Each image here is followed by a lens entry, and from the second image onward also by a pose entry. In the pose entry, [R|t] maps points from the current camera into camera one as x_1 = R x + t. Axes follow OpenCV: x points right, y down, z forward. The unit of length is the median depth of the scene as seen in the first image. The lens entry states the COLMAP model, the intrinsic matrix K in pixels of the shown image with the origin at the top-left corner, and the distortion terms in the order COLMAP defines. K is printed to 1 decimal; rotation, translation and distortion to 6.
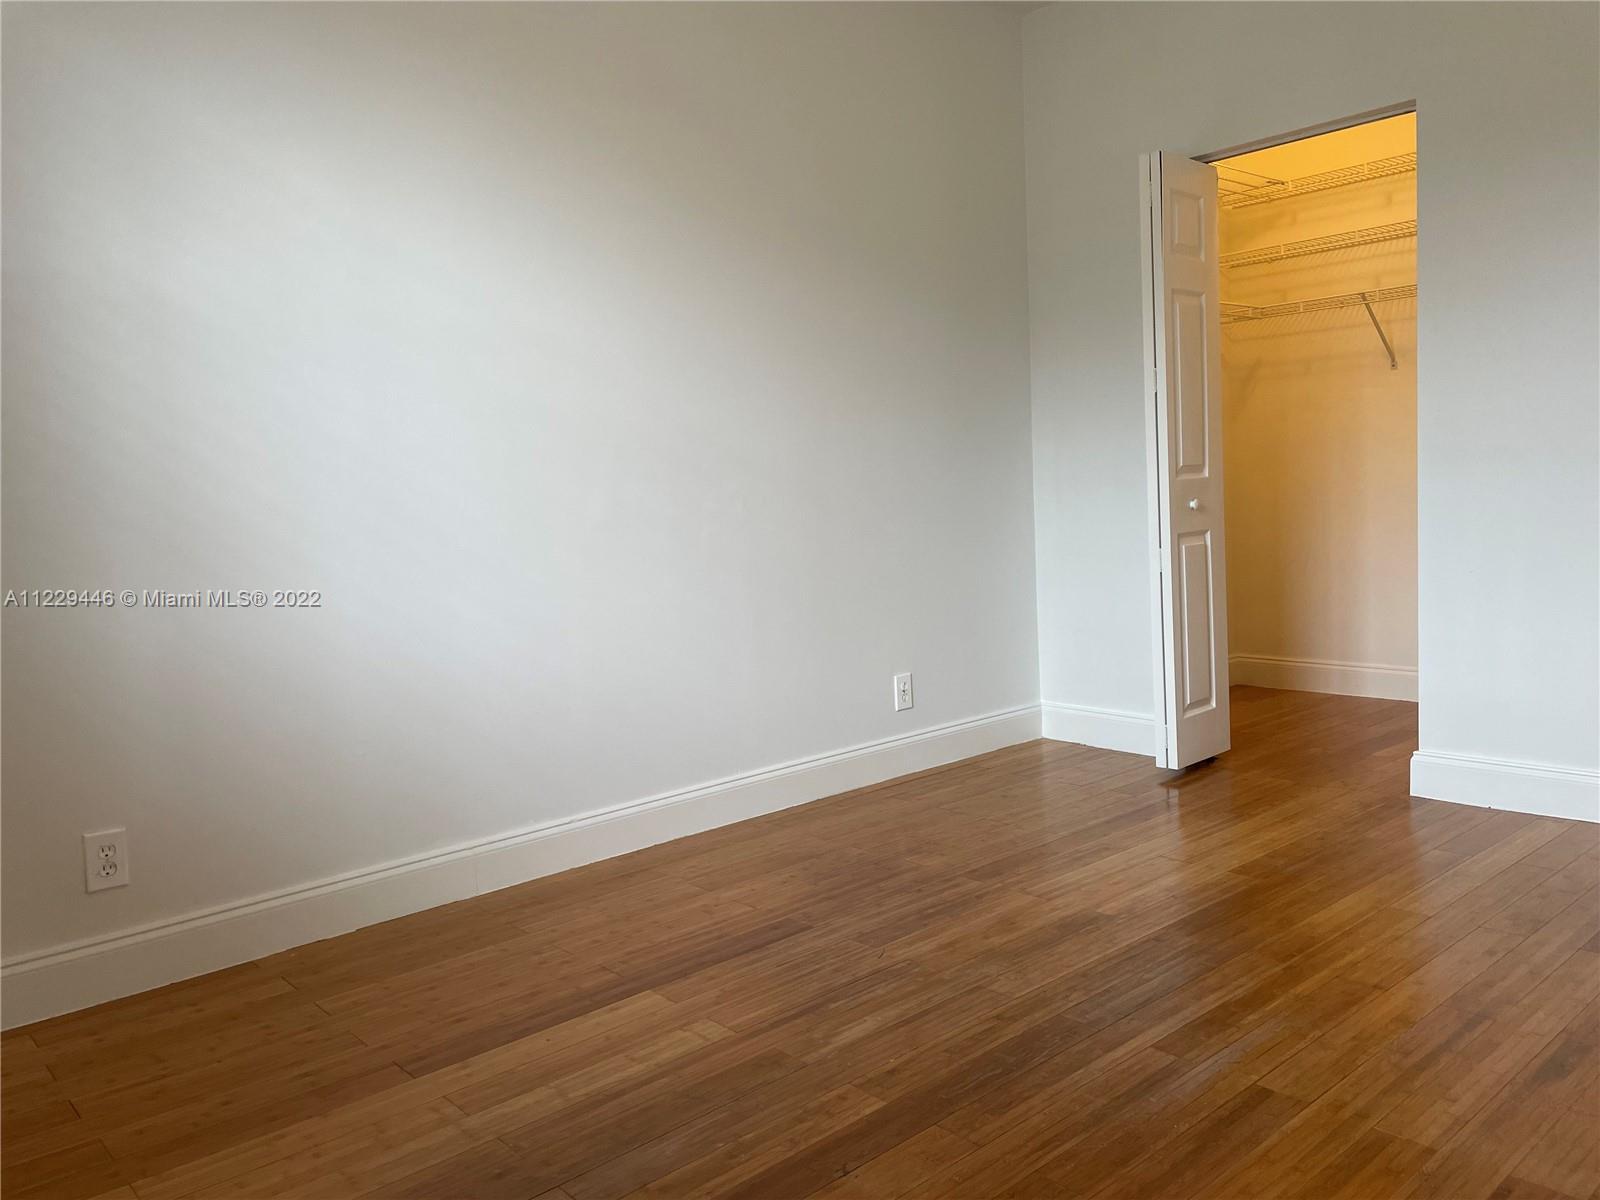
lens RADIAL K [[1189.5, 0, 802.4], [0, 1189.5, 588.7], [0, 0, 1]] dist [0.093830, -0.113573]
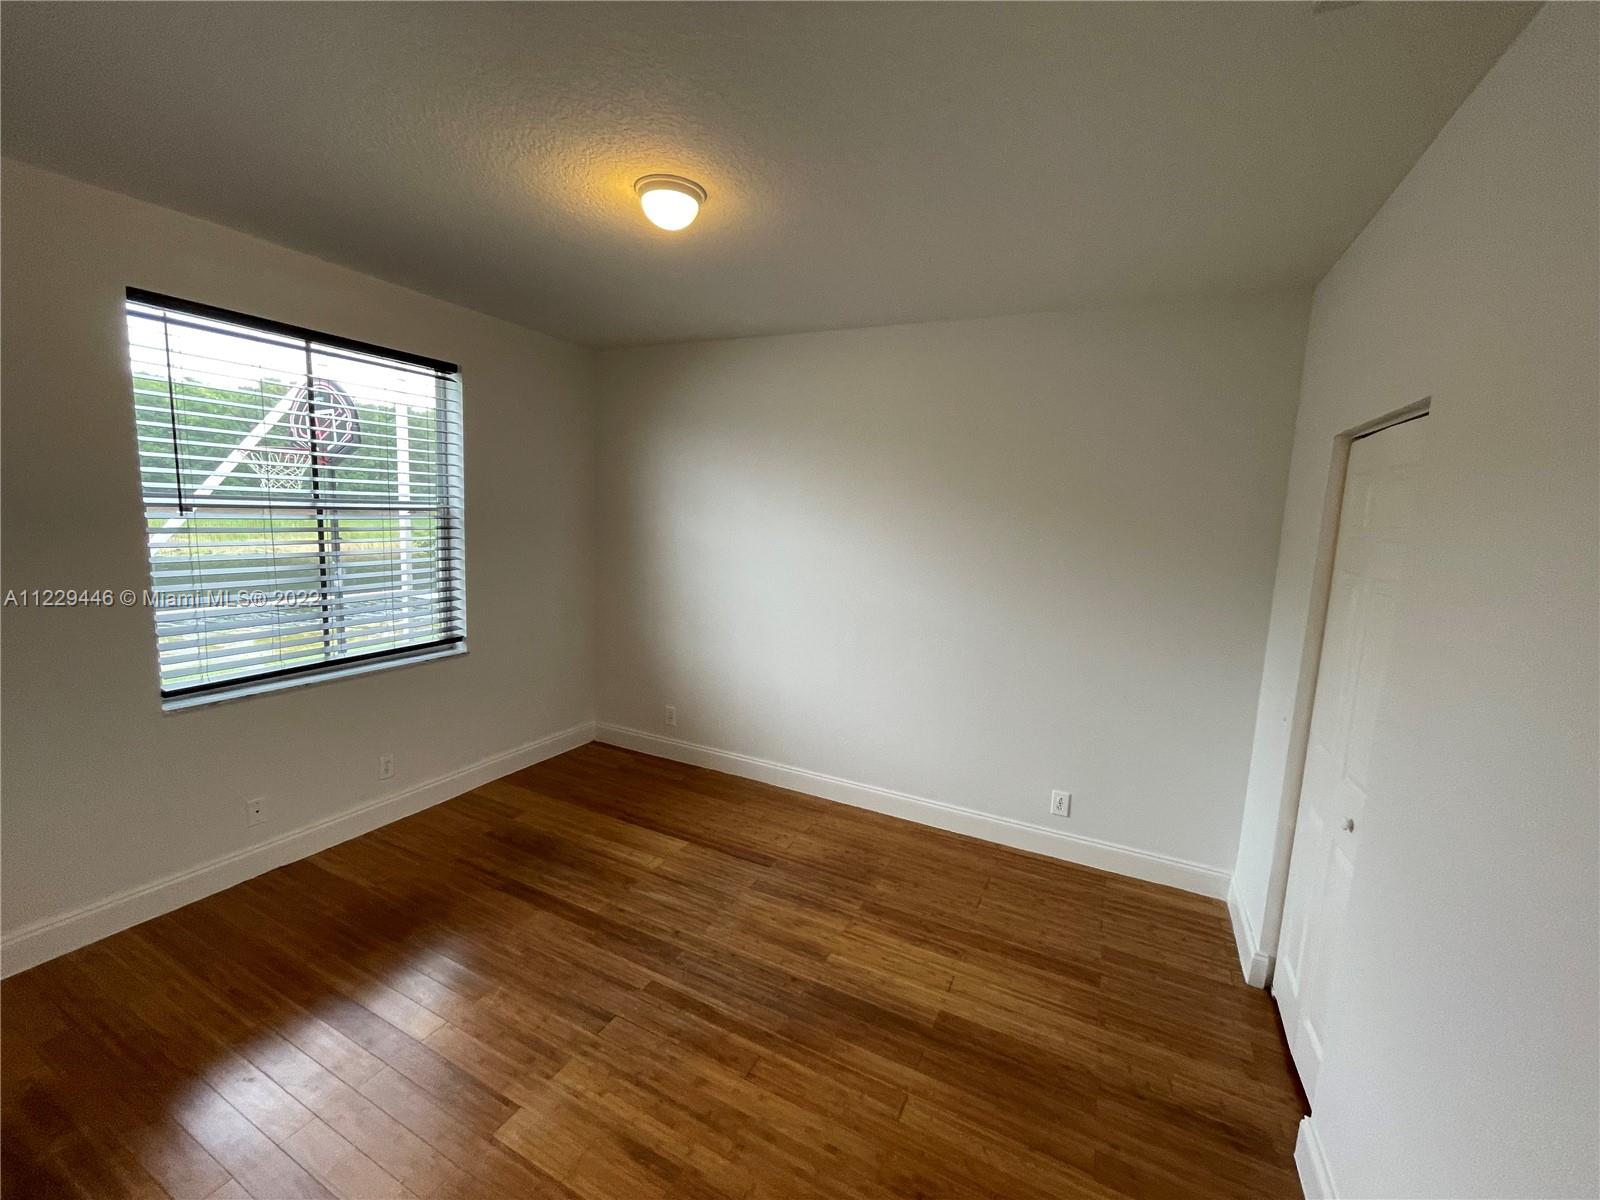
lens RADIAL K [[643.4, 0, 795.8], [0, 643.4, 593.7], [0, 0, 1]] dist [-0.001699, -0.000099]
pose [[0.379720, 0.179351, -0.907549, 1.015568], [-0.142735, 0.980638, 0.134074, -0.361538], [0.914024, 0.078628, 0.397968, 0.595871]]
